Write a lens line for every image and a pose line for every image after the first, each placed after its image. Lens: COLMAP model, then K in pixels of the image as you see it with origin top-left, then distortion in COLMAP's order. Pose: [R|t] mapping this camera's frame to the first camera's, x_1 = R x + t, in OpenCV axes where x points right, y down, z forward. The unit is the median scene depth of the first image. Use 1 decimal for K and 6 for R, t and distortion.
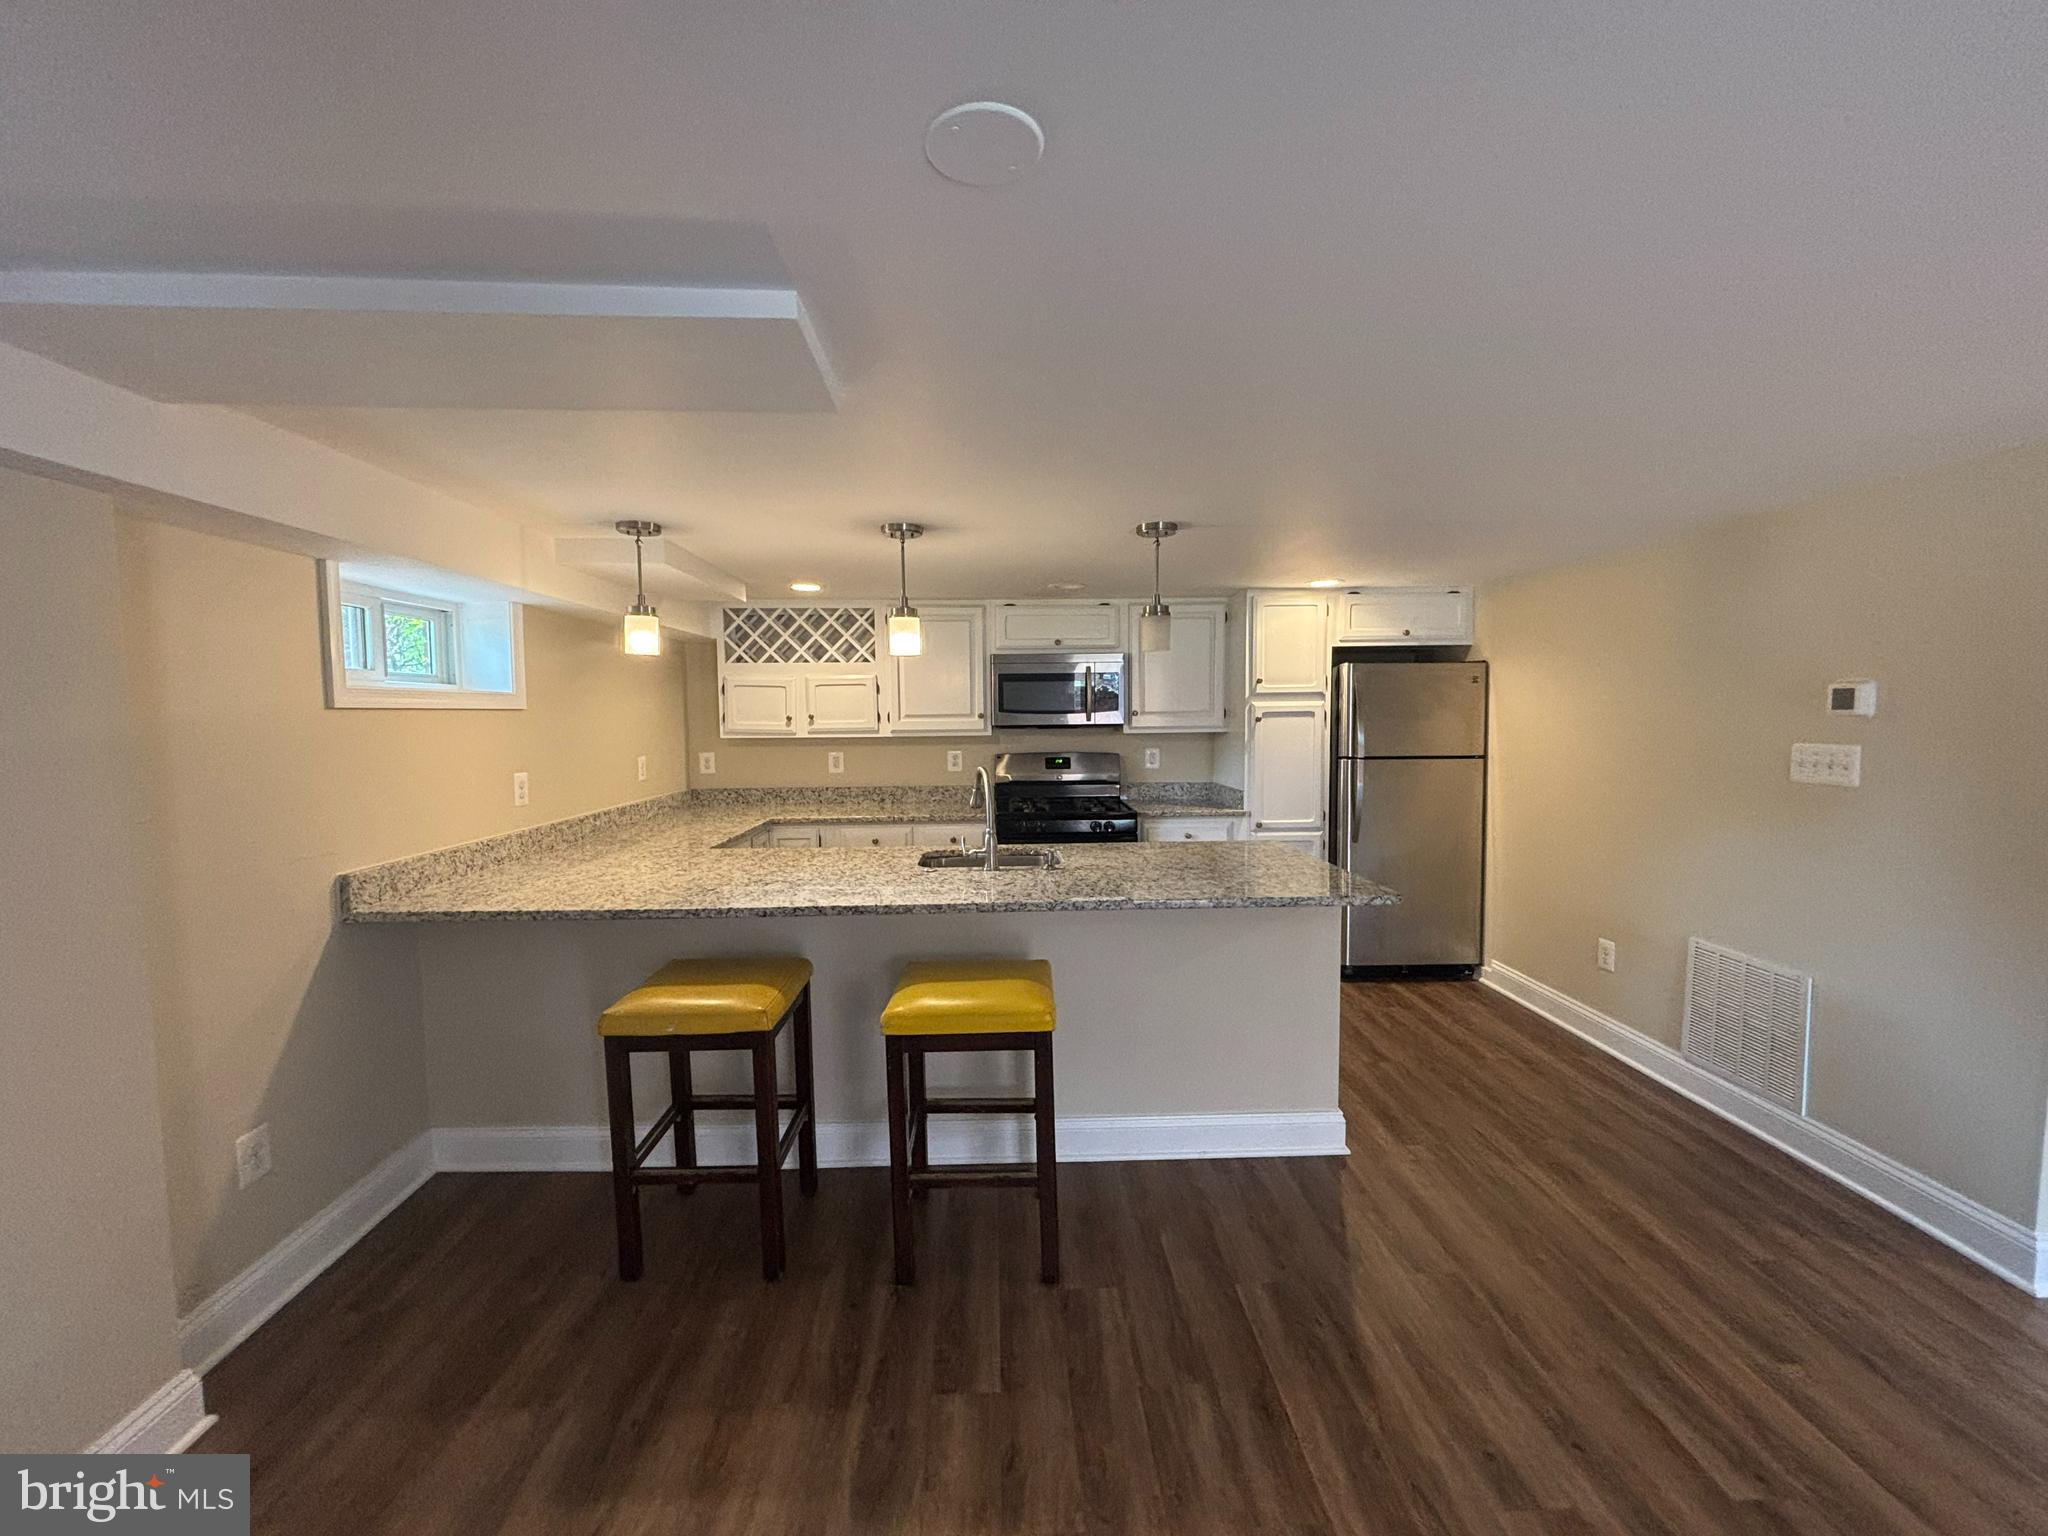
lens RADIAL K [[827.2, 0, 1024.2], [0, 827.2, 771.2], [0, 0, 1]] dist [-0.000202, -0.000020]
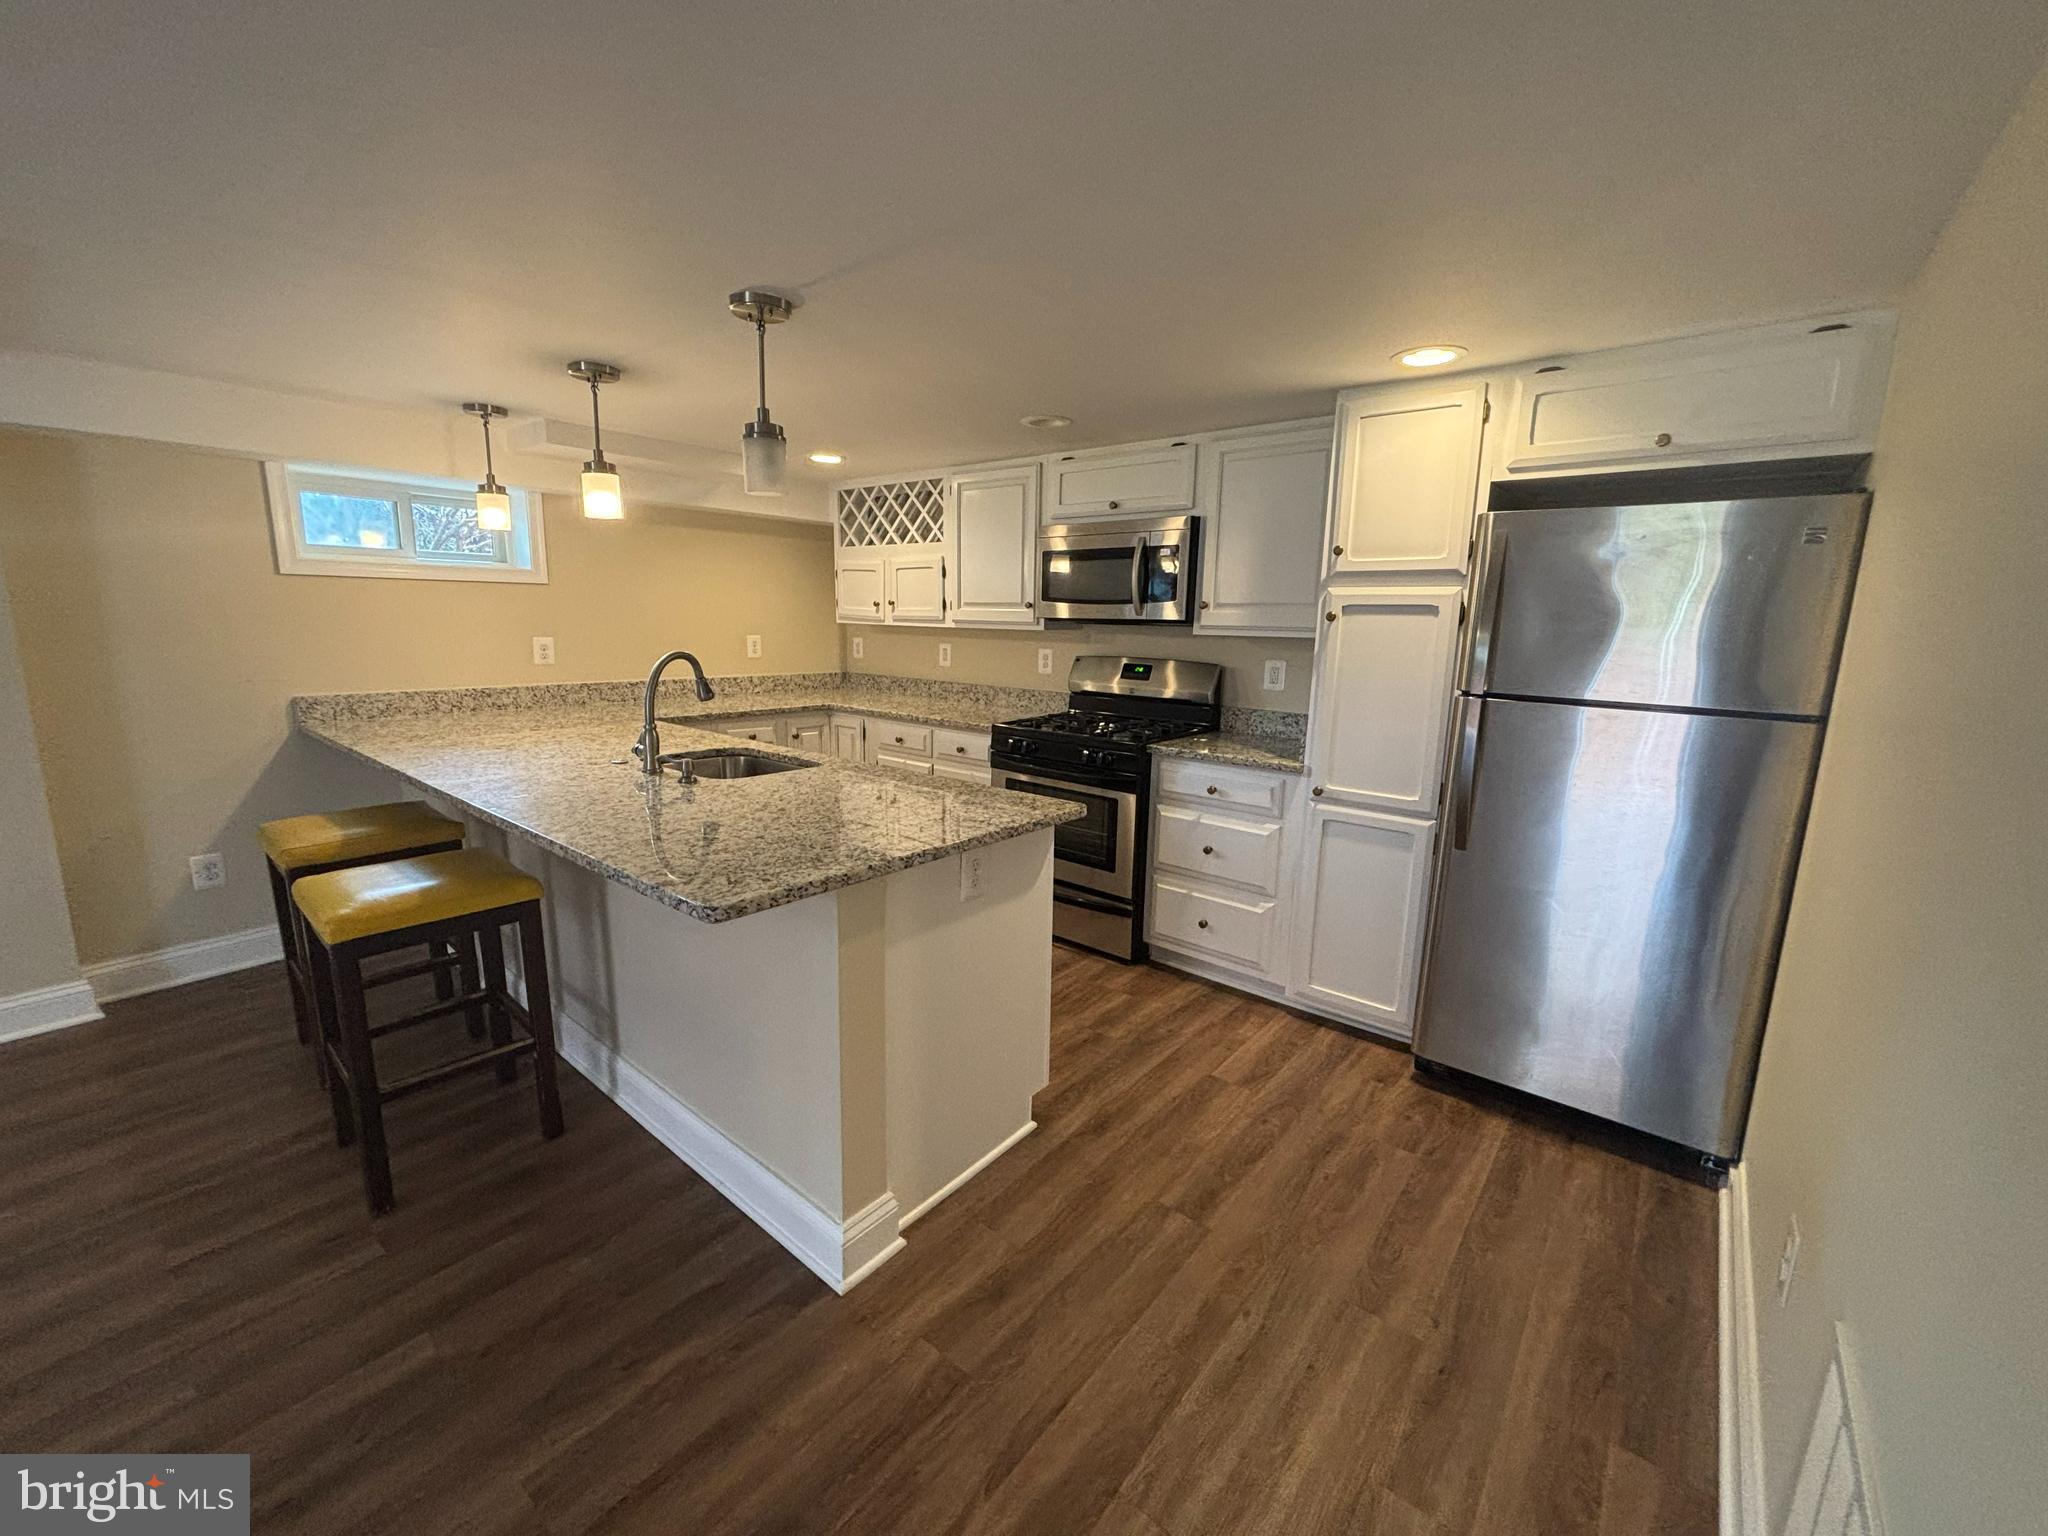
lens RADIAL K [[828.9, 0, 1024.2], [0, 828.9, 774.1], [0, 0, 1]] dist [0.001308, 0.000096]
pose [[0.742635, 0.150242, -0.652626, 0.525286], [-0.075357, 0.987068, 0.141484, -0.018467], [0.665443, -0.055892, 0.744353, 0.395826]]
